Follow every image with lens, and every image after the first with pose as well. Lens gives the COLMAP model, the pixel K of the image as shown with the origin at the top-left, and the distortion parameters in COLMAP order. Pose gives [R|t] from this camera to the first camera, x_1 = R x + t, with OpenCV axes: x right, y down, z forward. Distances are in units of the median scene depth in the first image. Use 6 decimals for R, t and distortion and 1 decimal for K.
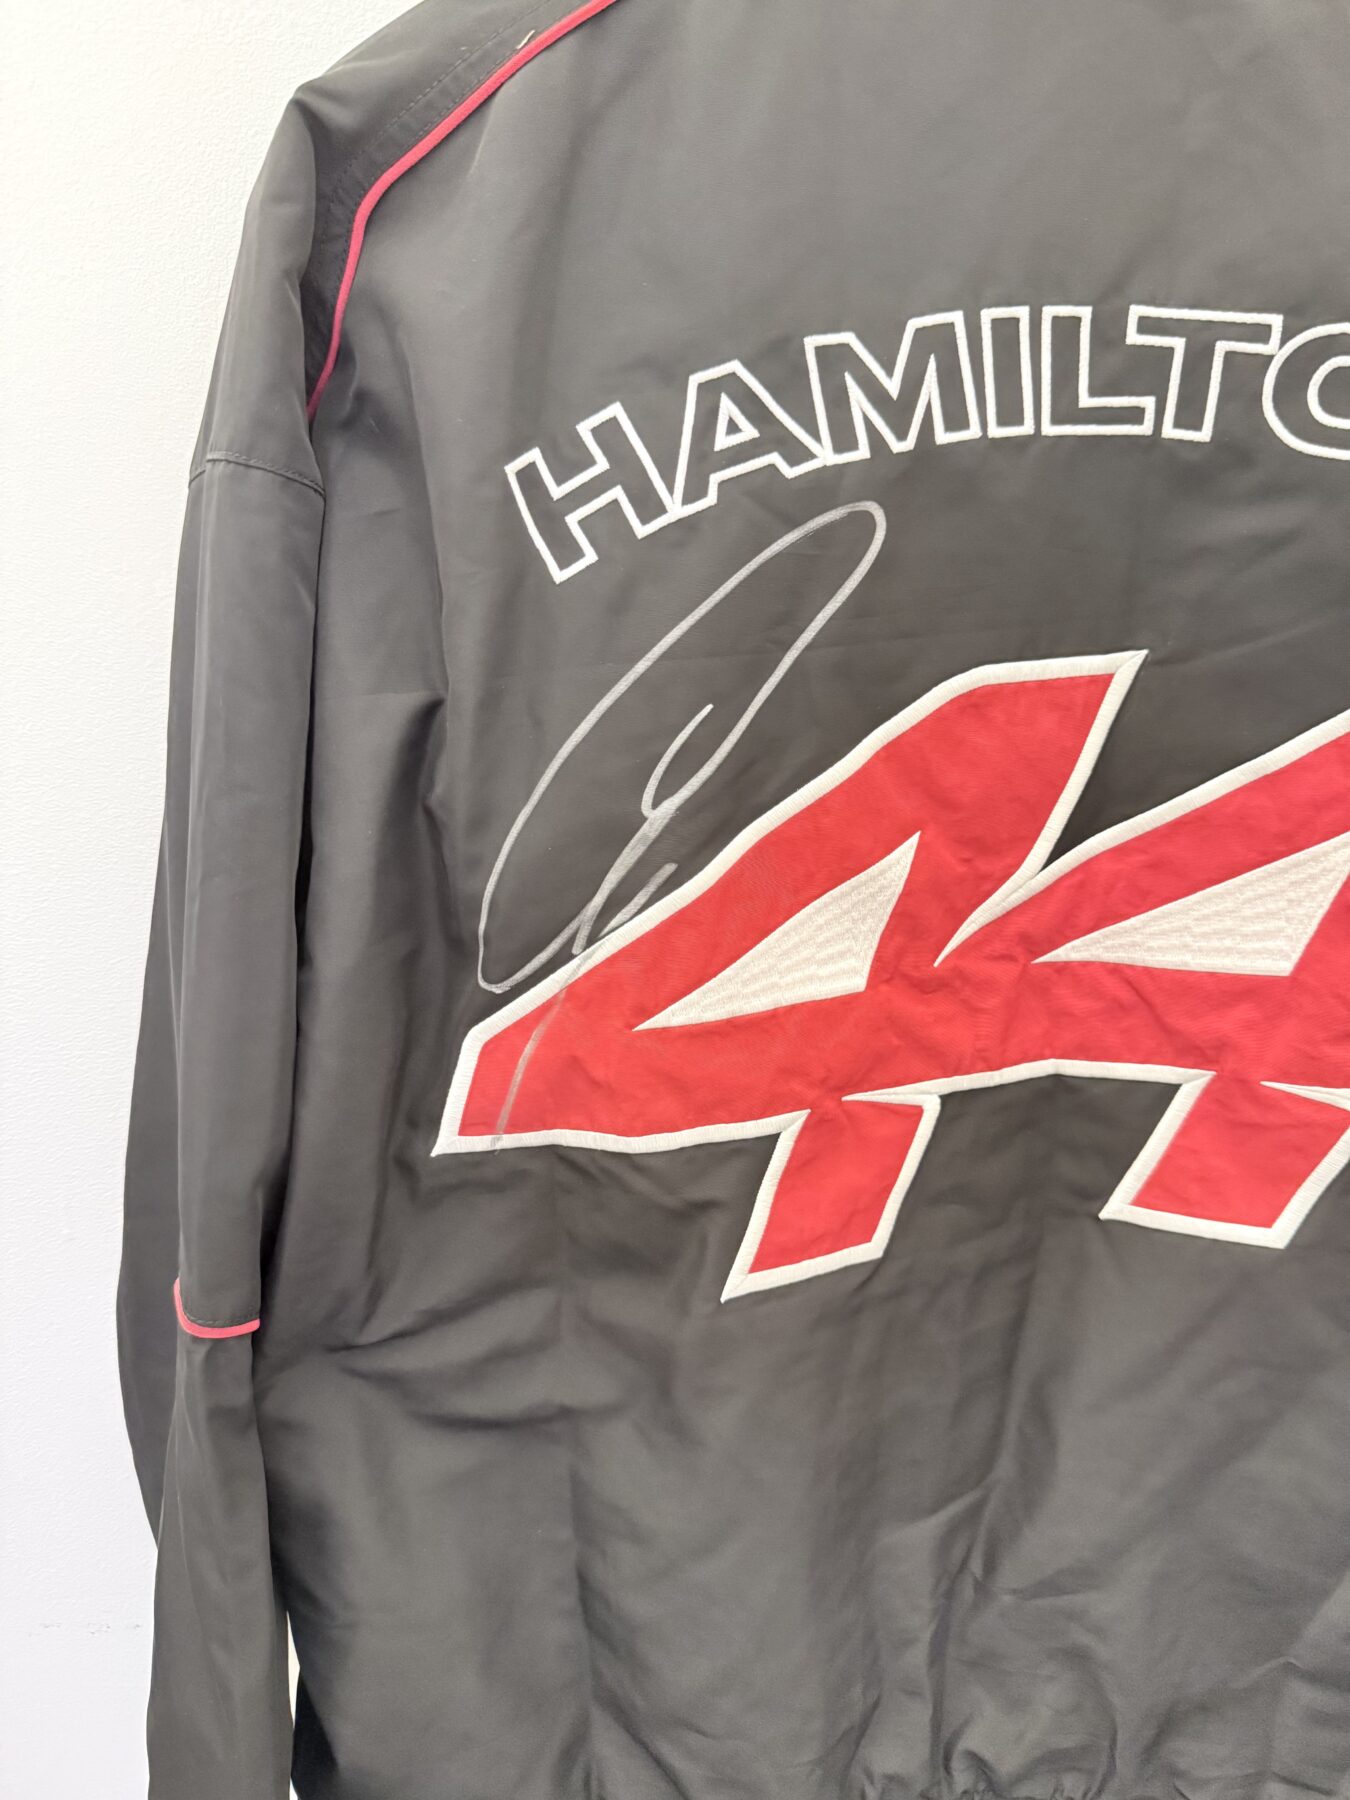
lens RADIAL K [[1326.0, 0, 683.4], [0, 1326.0, 901.7], [0, 0, 1]] dist [0.135834, -0.300931]
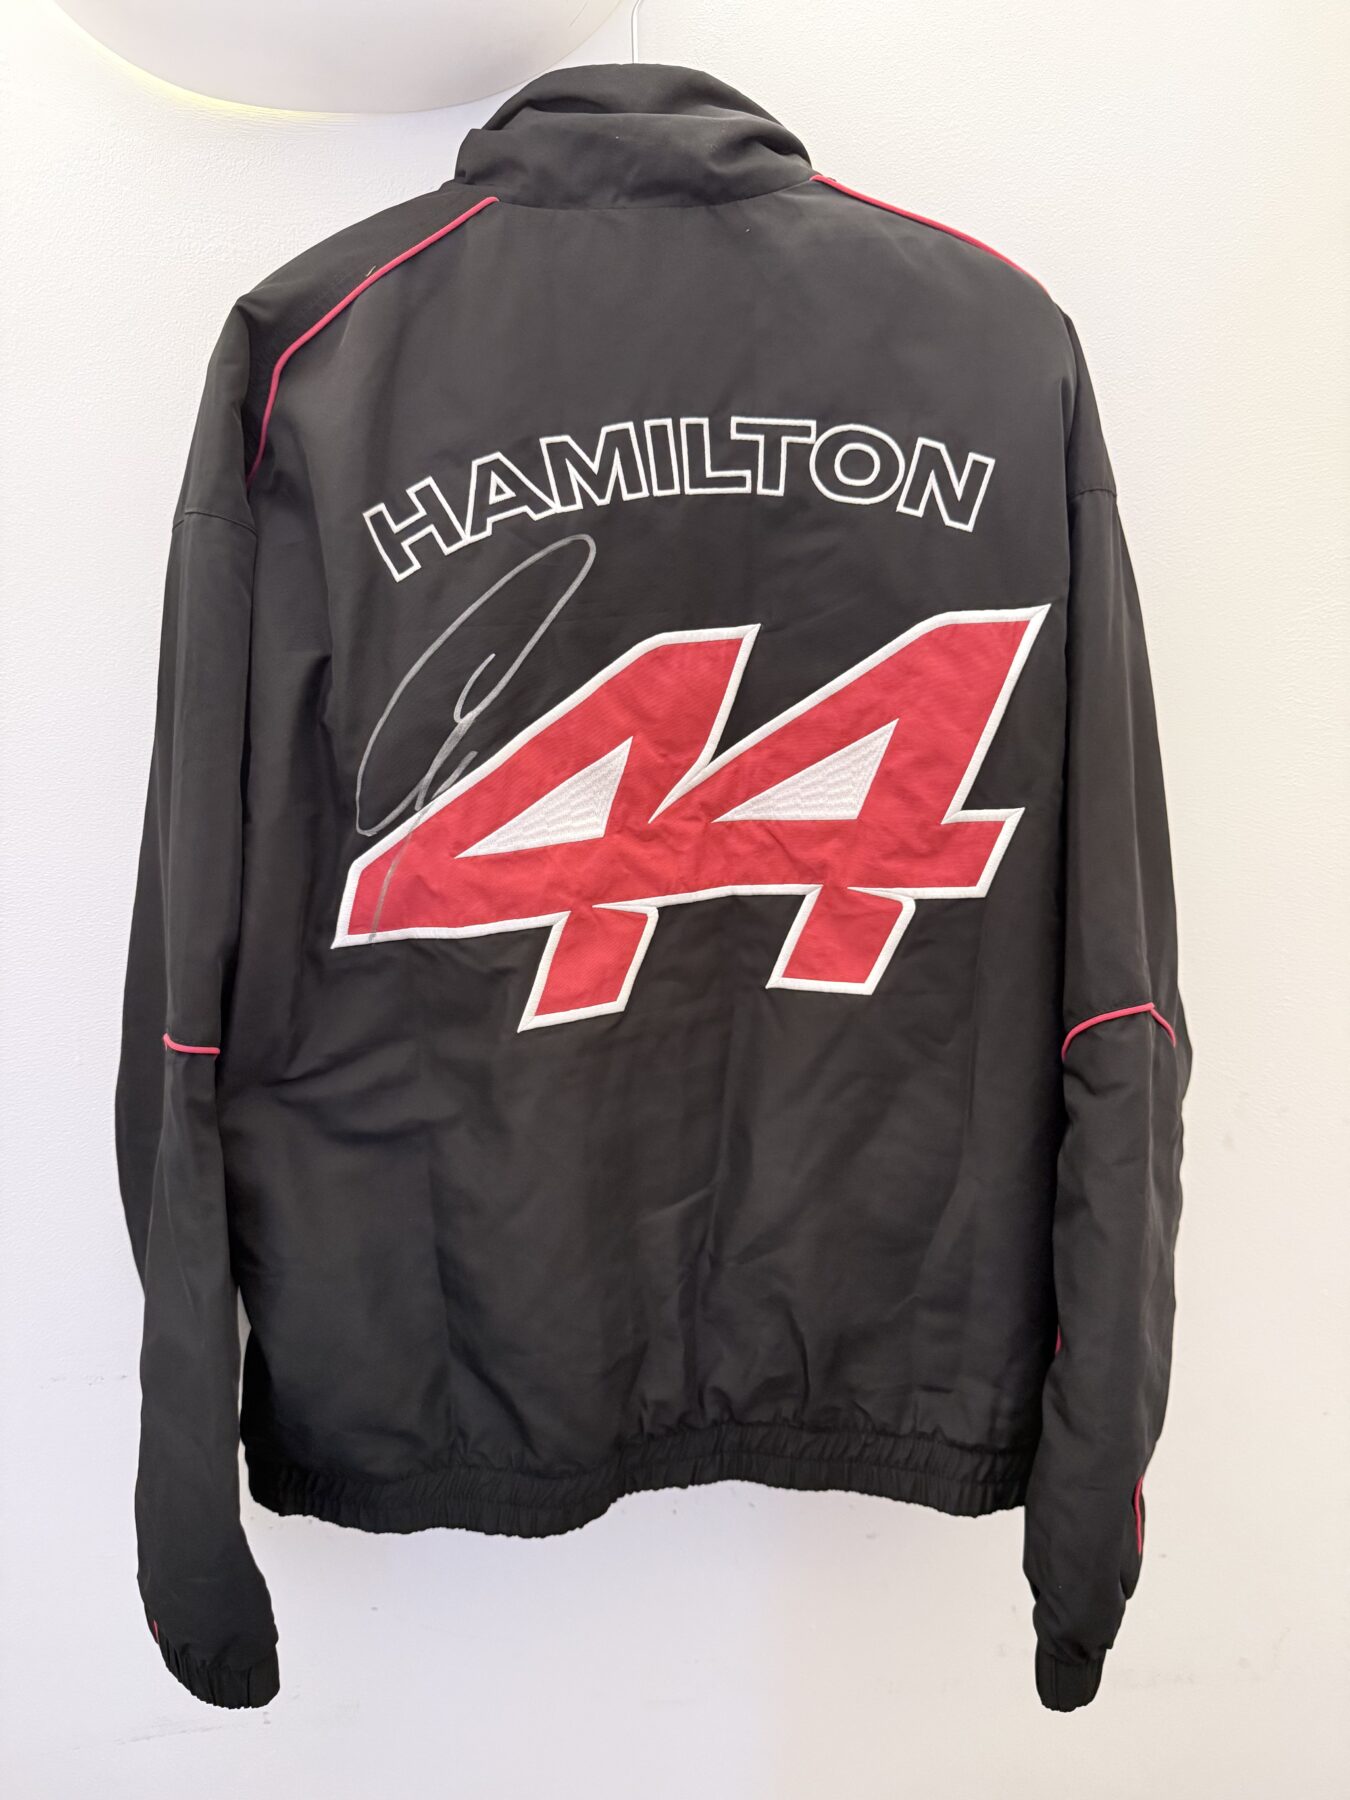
lens RADIAL K [[1289.8, 0, 681.4], [0, 1289.8, 897.0], [0, 0, 1]] dist [0.180885, -0.394645]
pose [[0.998932, -0.024712, 0.039044, 0.172620], [0.027242, 0.997470, -0.065658, 0.252078], [-0.037323, 0.066651, 0.997078, -0.576624]]
